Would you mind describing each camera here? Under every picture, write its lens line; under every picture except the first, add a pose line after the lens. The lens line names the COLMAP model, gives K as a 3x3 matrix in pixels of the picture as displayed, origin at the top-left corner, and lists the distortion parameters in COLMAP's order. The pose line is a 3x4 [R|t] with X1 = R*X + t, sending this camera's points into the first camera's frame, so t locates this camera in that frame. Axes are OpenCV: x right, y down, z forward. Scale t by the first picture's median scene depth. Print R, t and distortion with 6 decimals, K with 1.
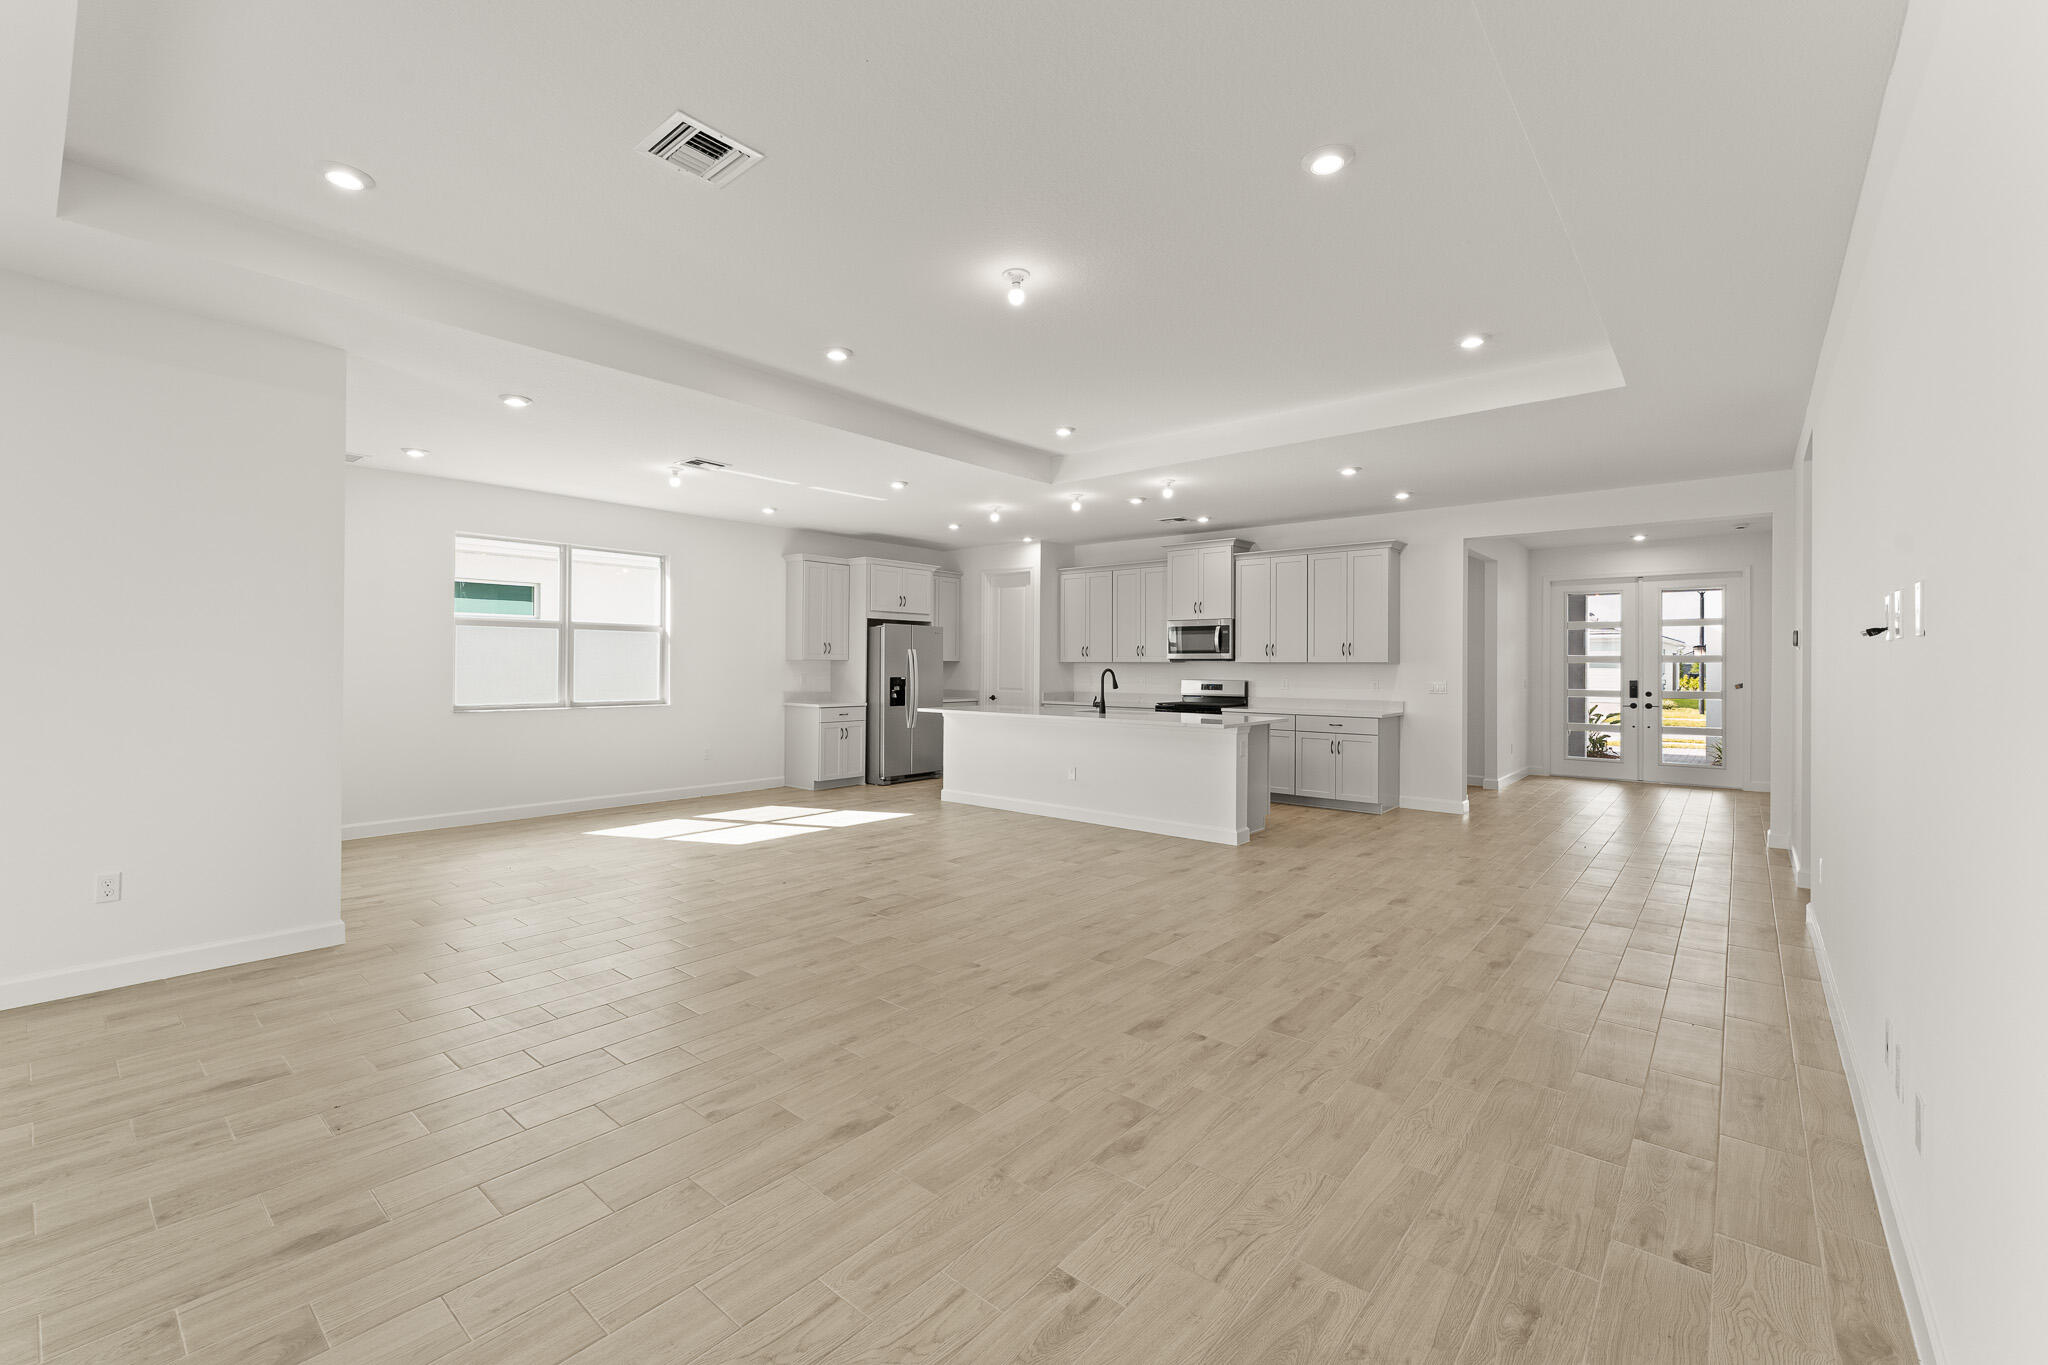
lens RADIAL K [[849.9, 0, 1010.4], [0, 849.9, 666.4], [0, 0, 1]] dist [-0.000630, -0.000051]
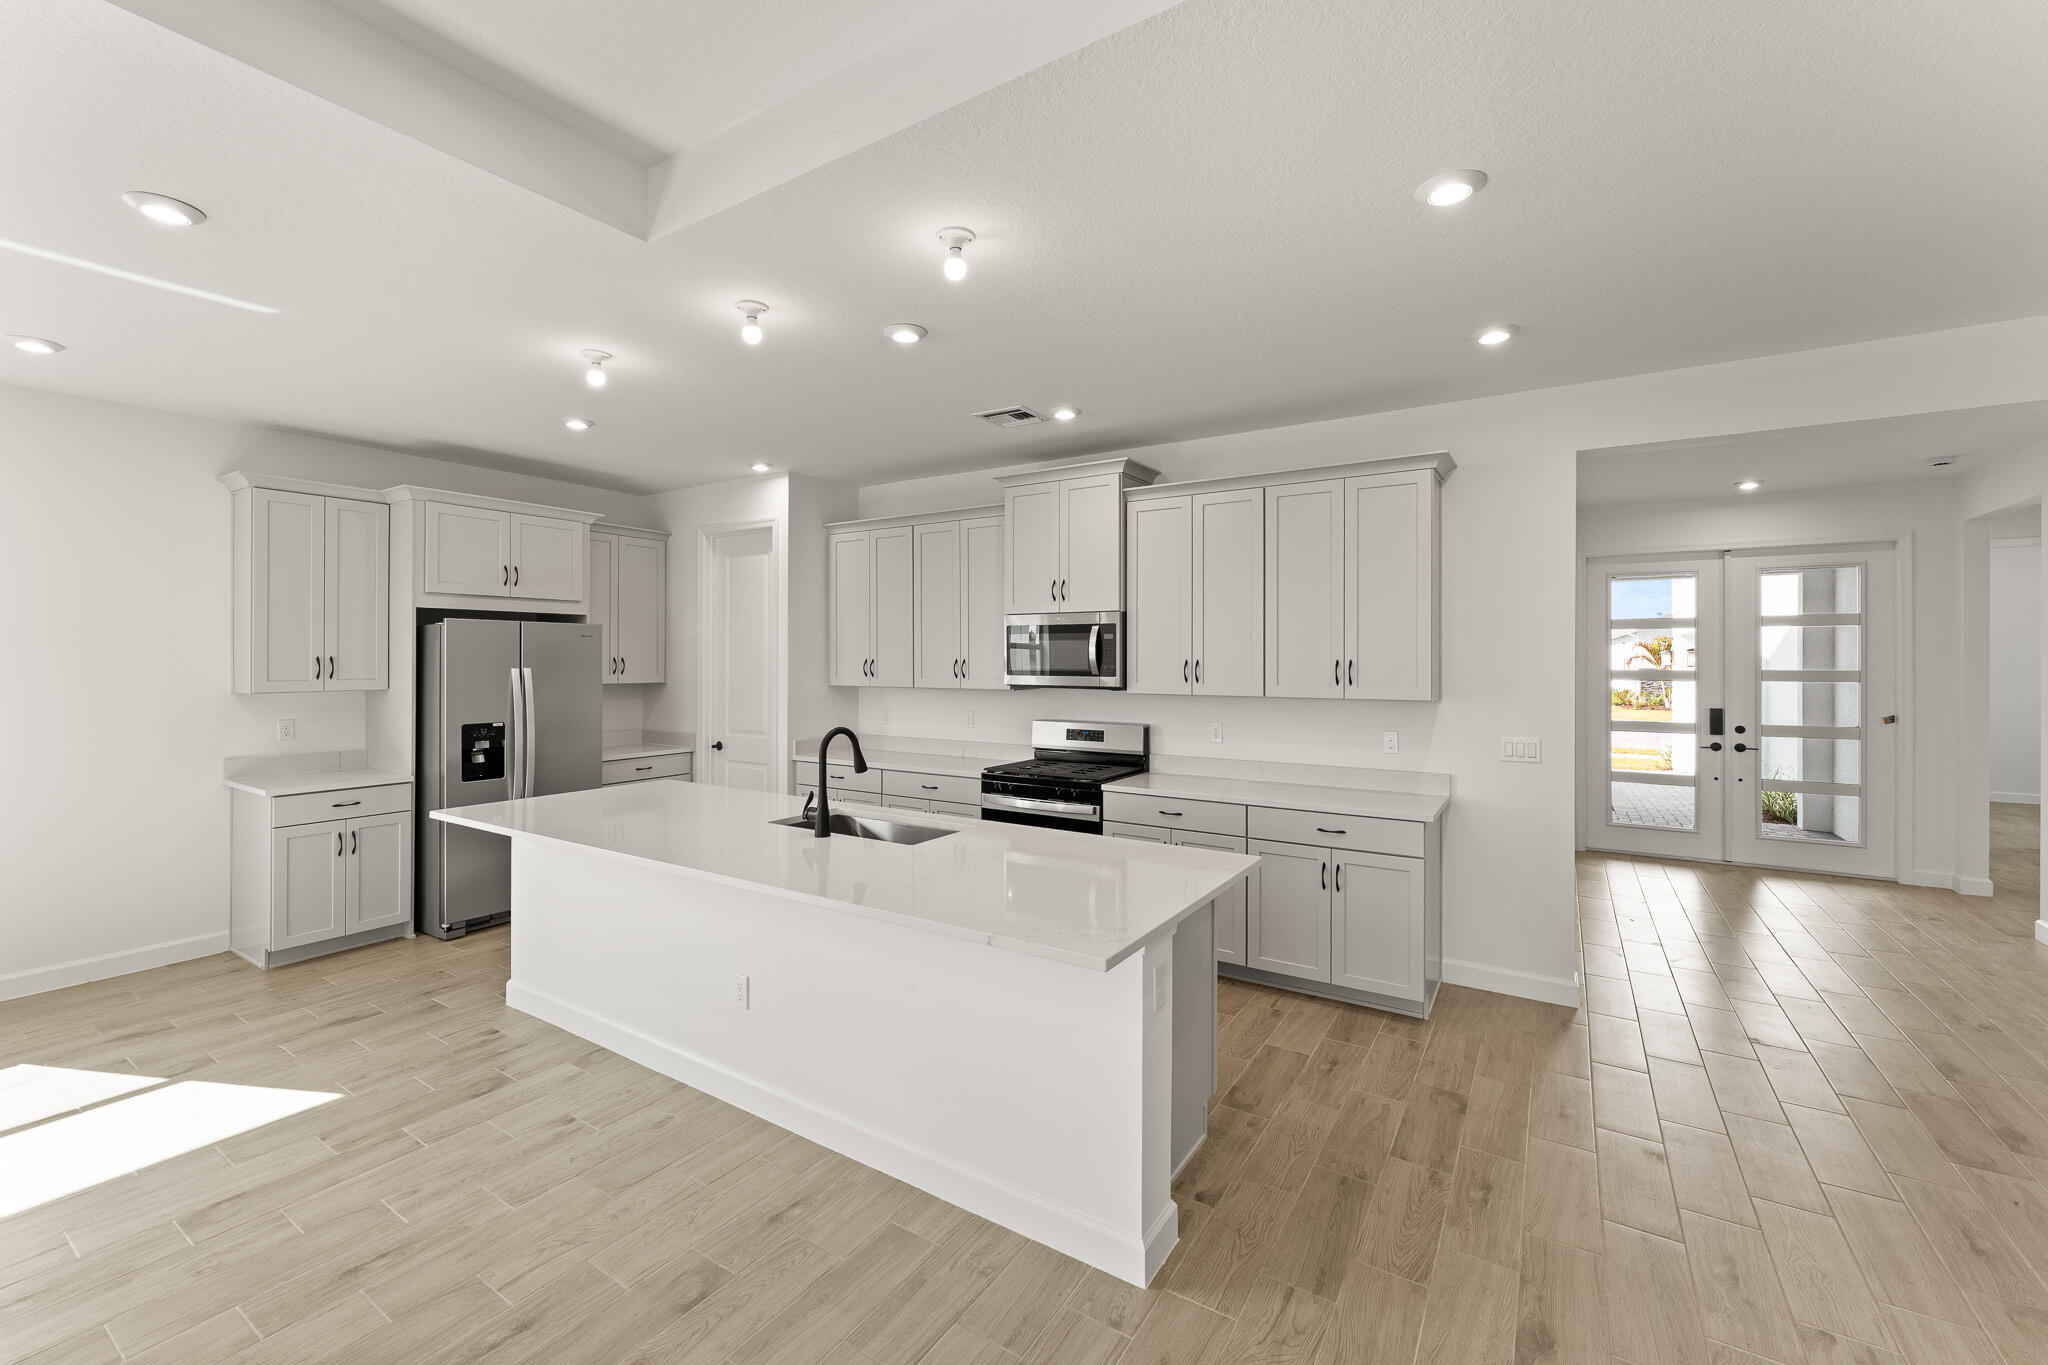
lens RADIAL K [[827.0, 0, 1021.3], [0, 827.0, 656.9], [0, 0, 1]] dist [0.002055, 0.000369]
pose [[0.989895, -0.003577, 0.141758, 0.124855], [0.003917, 0.999990, -0.002116, -0.026647], [-0.141749, 0.002650, 0.989899, 0.493092]]
